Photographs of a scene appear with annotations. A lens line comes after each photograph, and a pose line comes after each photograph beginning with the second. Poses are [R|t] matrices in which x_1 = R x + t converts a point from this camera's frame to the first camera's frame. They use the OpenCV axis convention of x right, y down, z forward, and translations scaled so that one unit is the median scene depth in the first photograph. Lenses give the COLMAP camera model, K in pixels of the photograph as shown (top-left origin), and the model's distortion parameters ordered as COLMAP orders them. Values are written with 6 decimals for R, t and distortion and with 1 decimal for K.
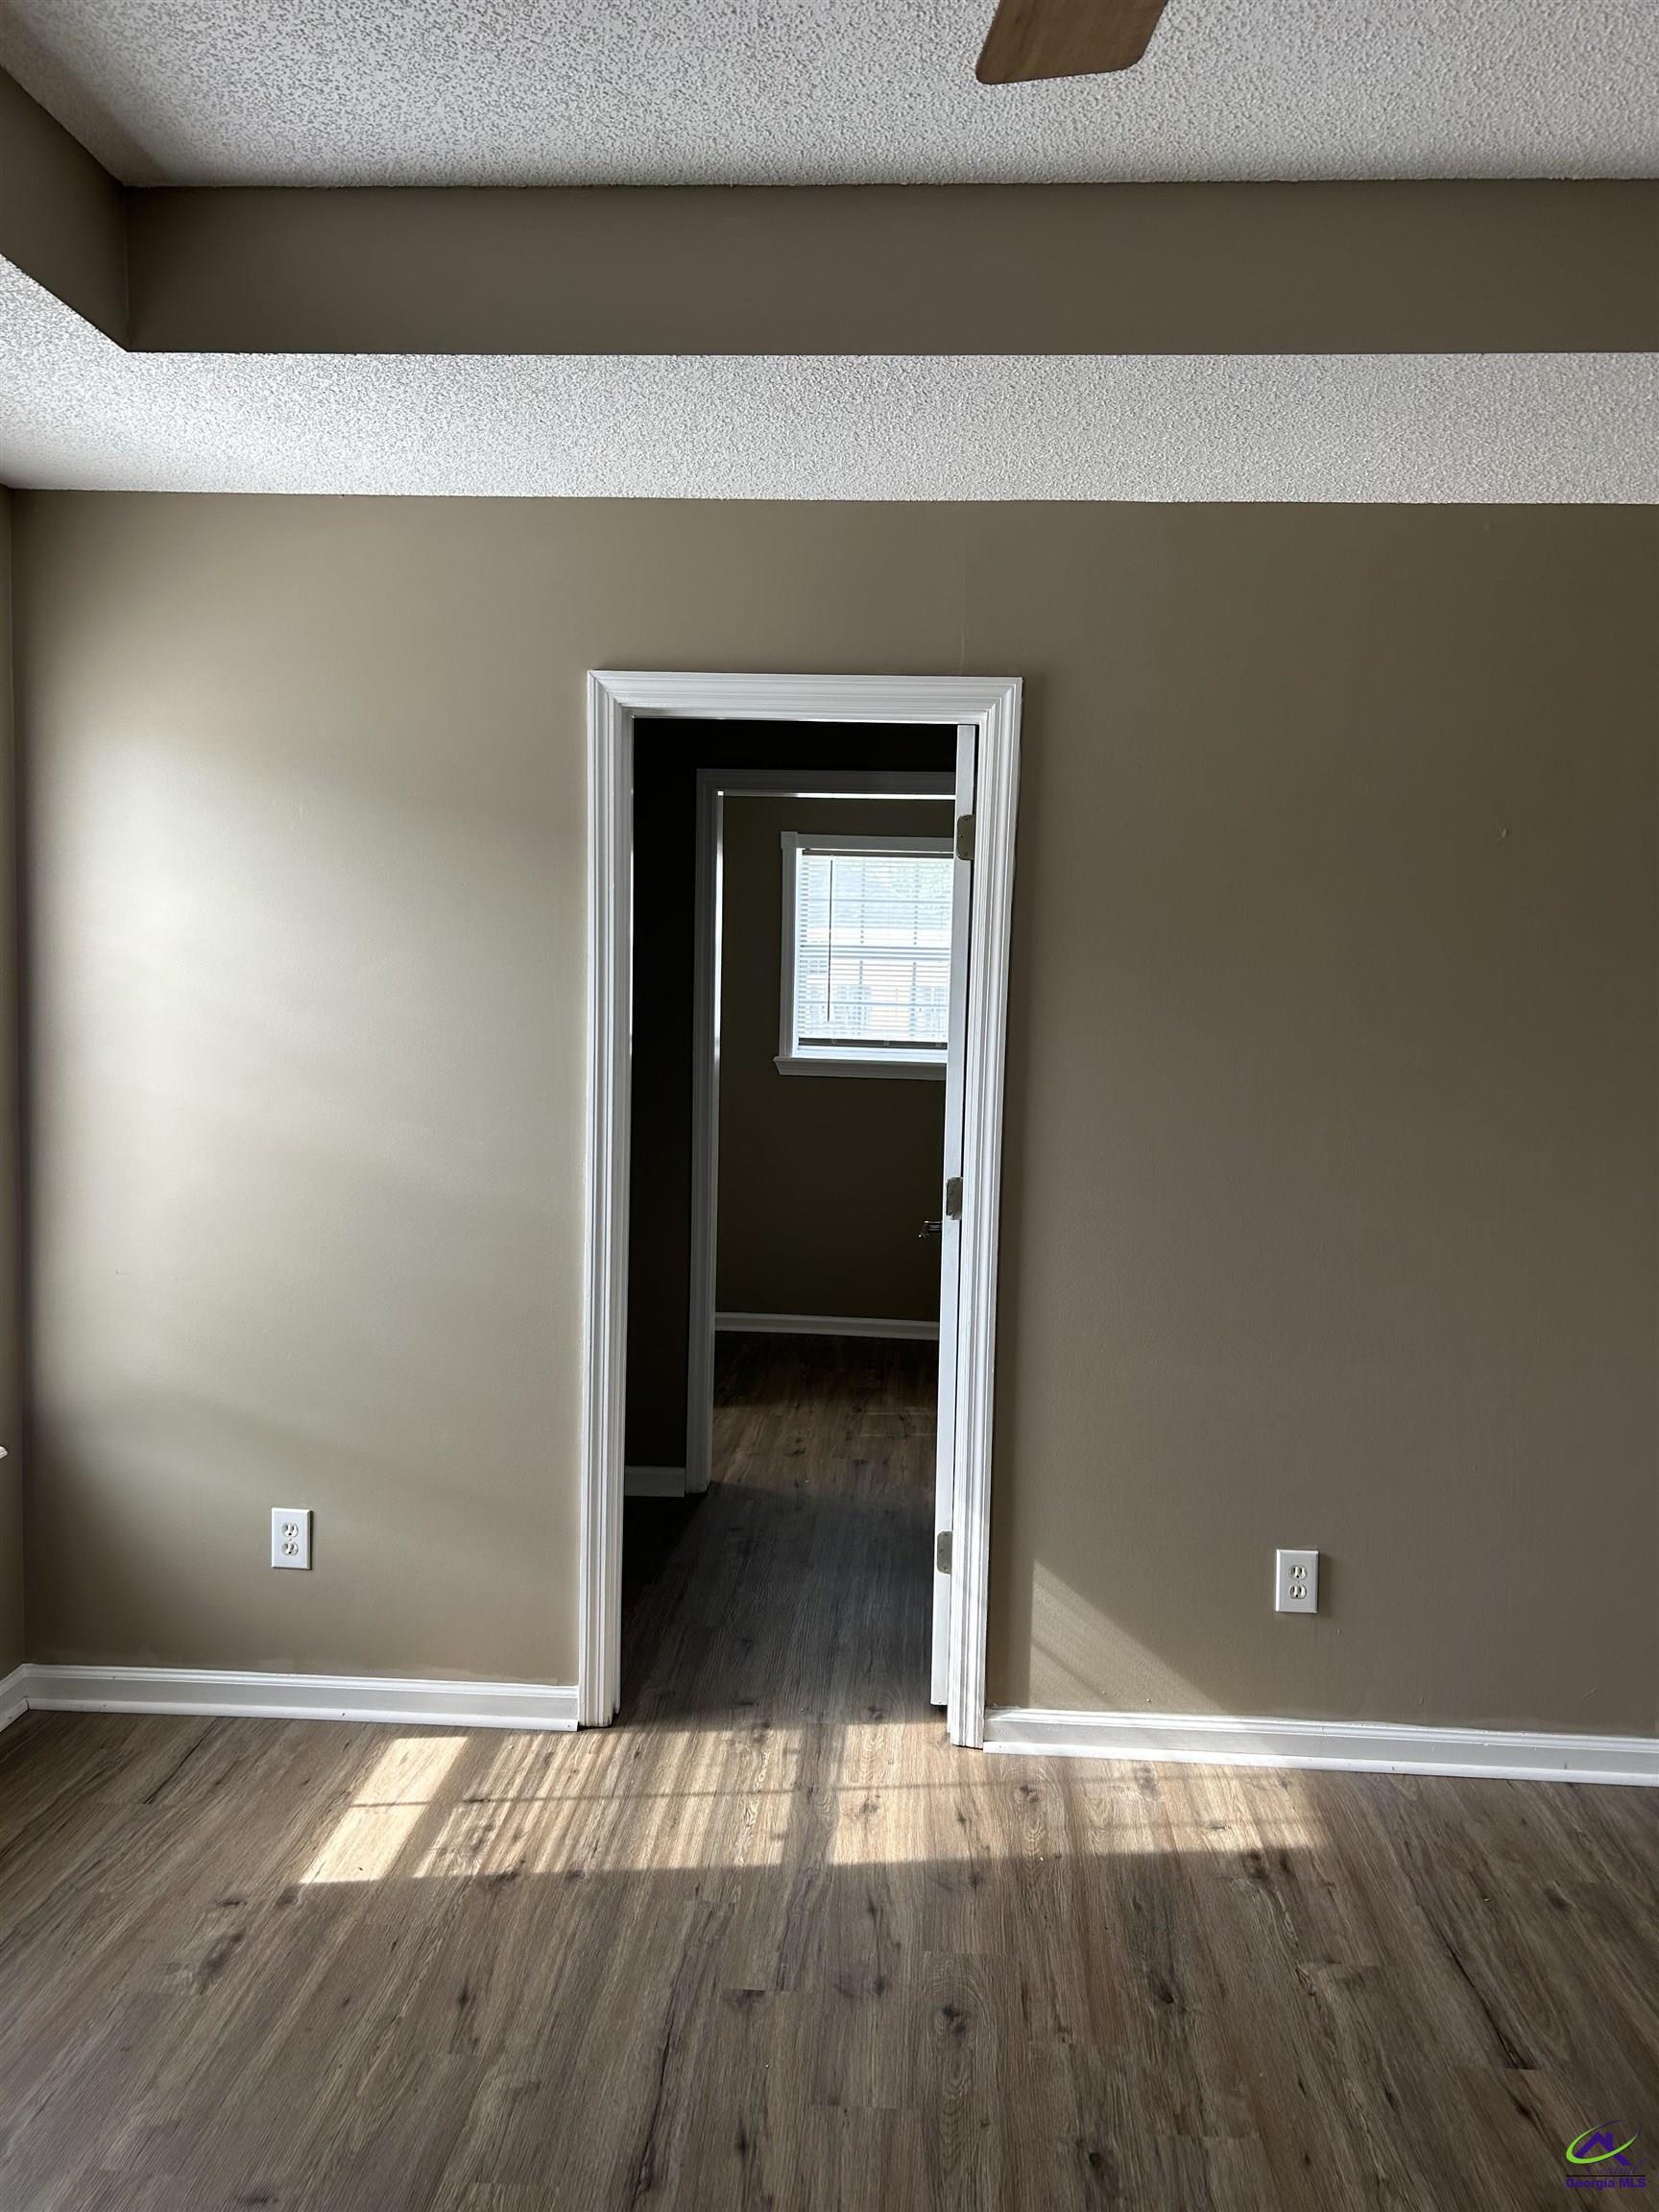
lens RADIAL K [[1704.1, 0, 828.2], [0, 1704.1, 1104.3], [0, 0, 1]] dist [0.065513, -0.001780]
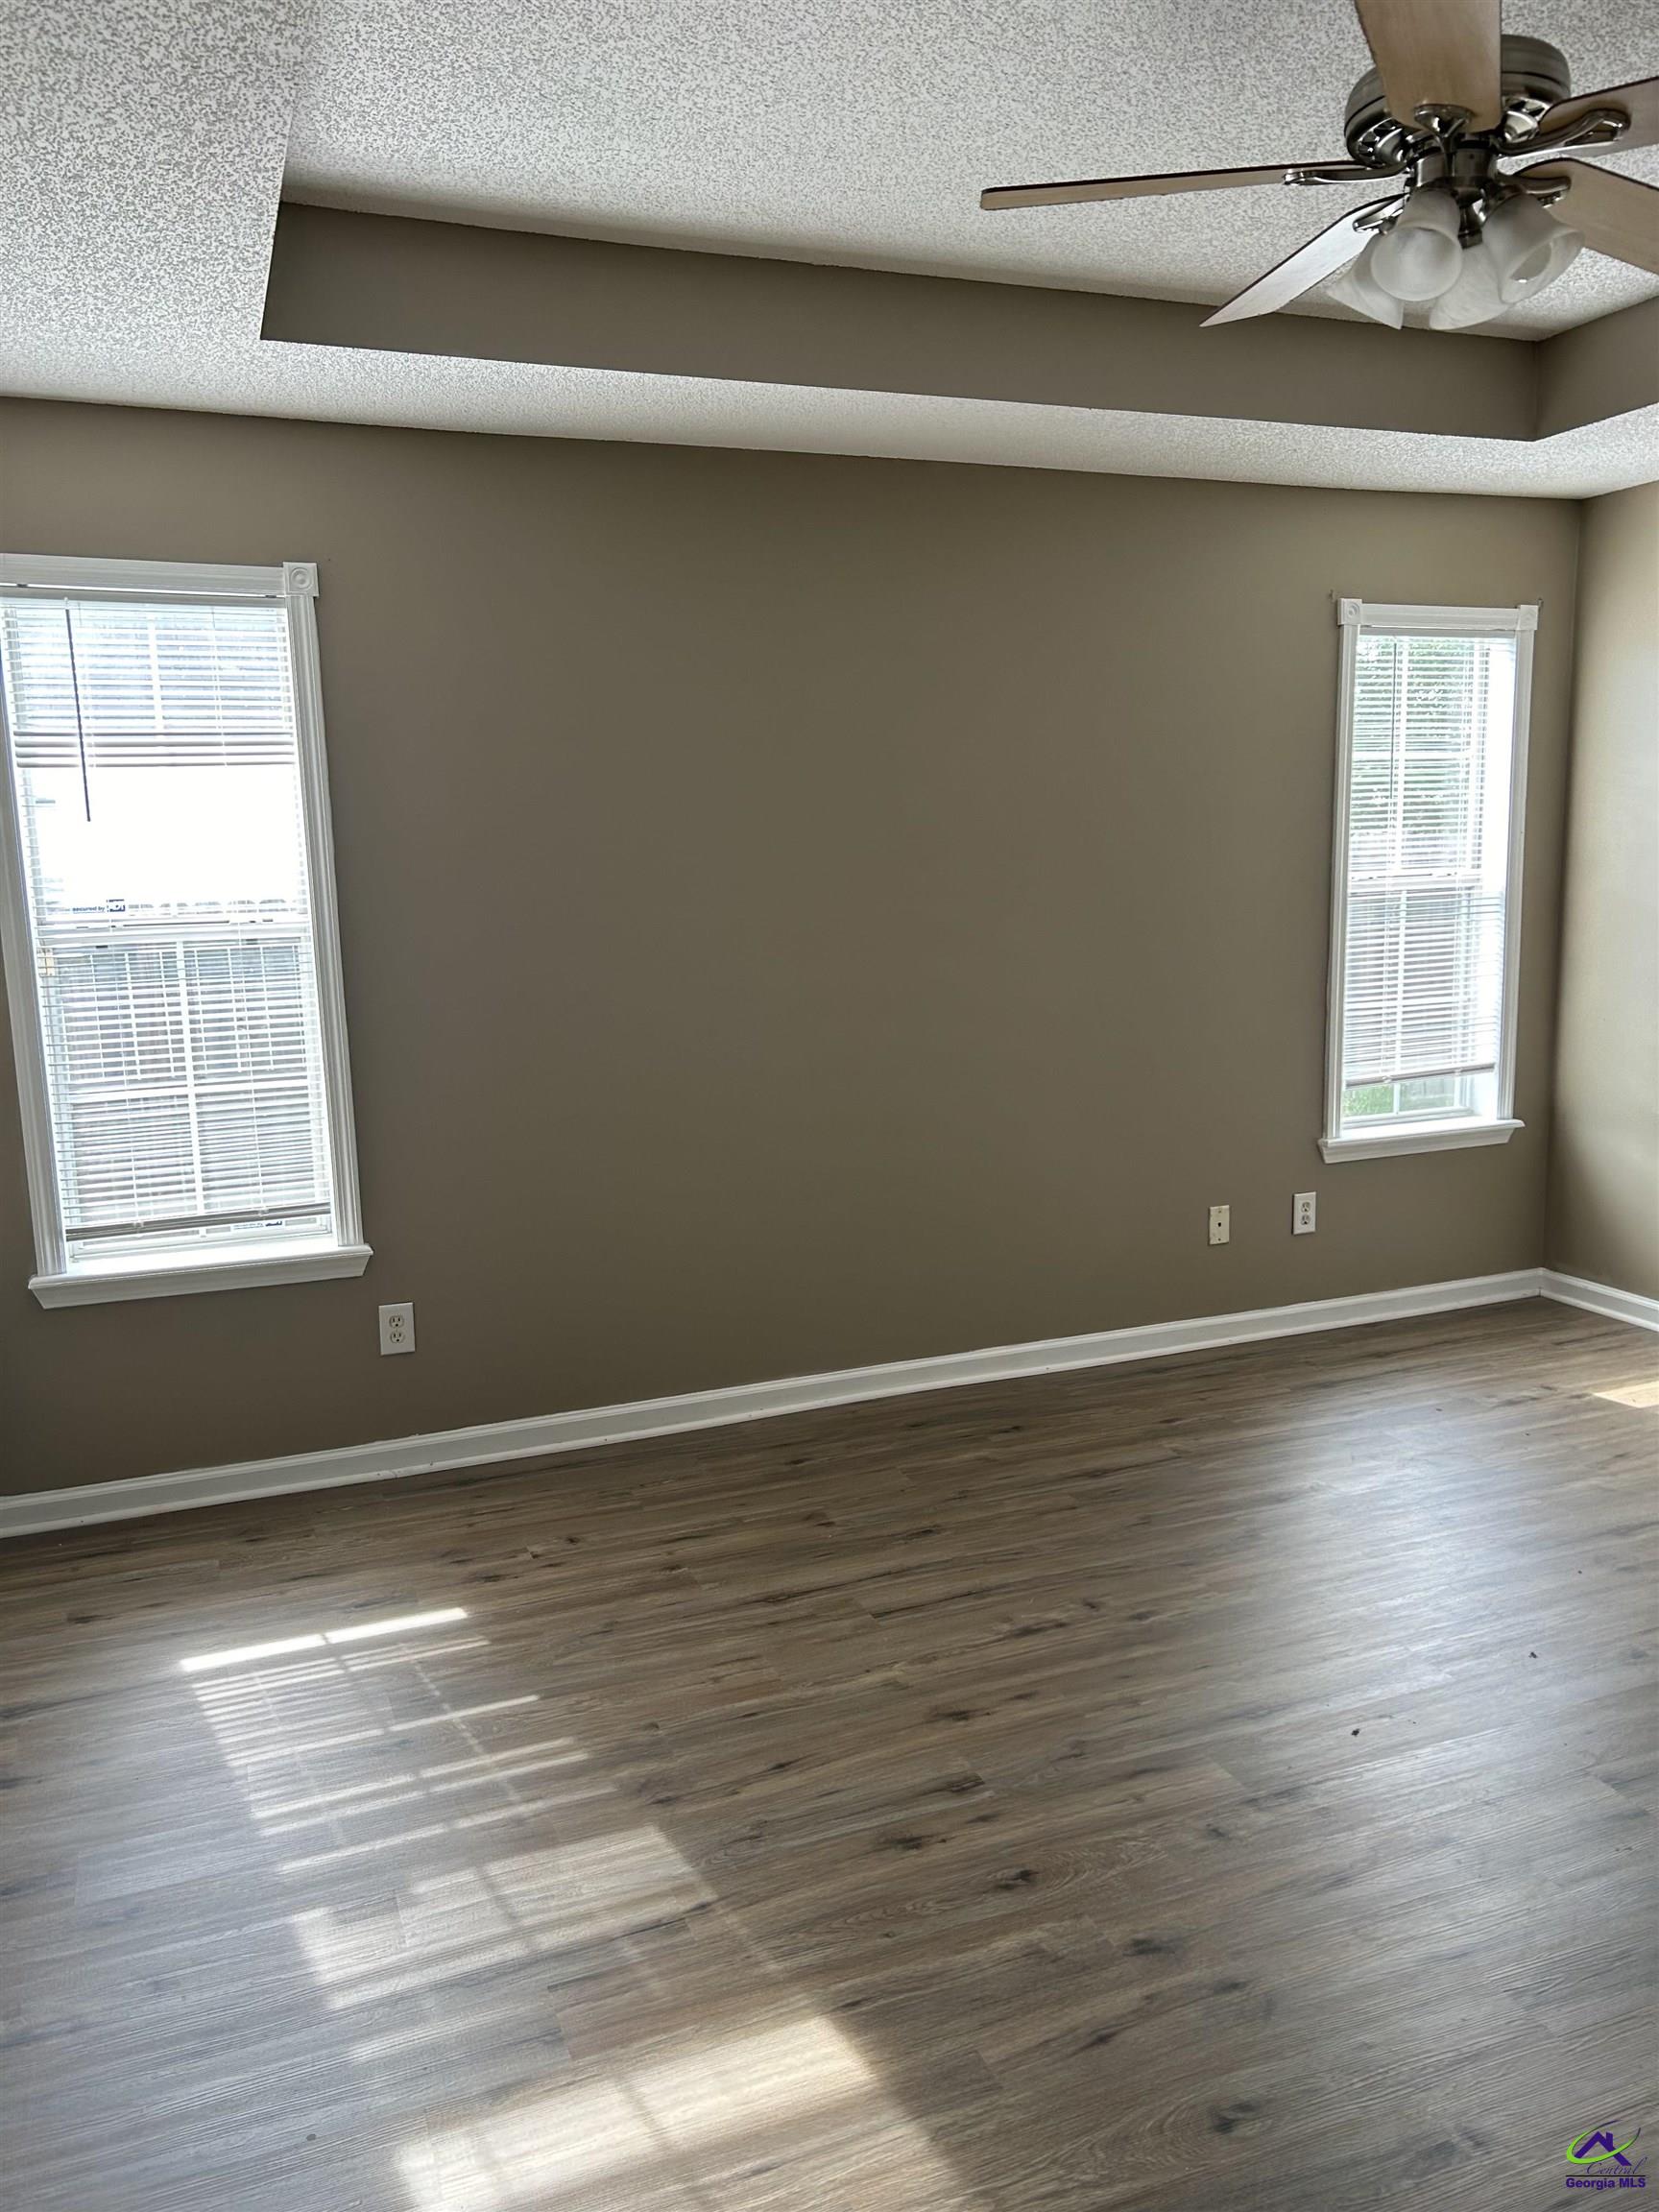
lens RADIAL K [[1704.1, 0, 836.8], [0, 1704.1, 1106.8], [0, 0, 1]] dist [0.065513, -0.001780]
pose [[0.444179, 0.112113, -0.888896, 0.742305], [-0.041427, 0.993649, 0.104624, 0.051016], [0.894980, -0.009648, 0.446003, -0.308934]]
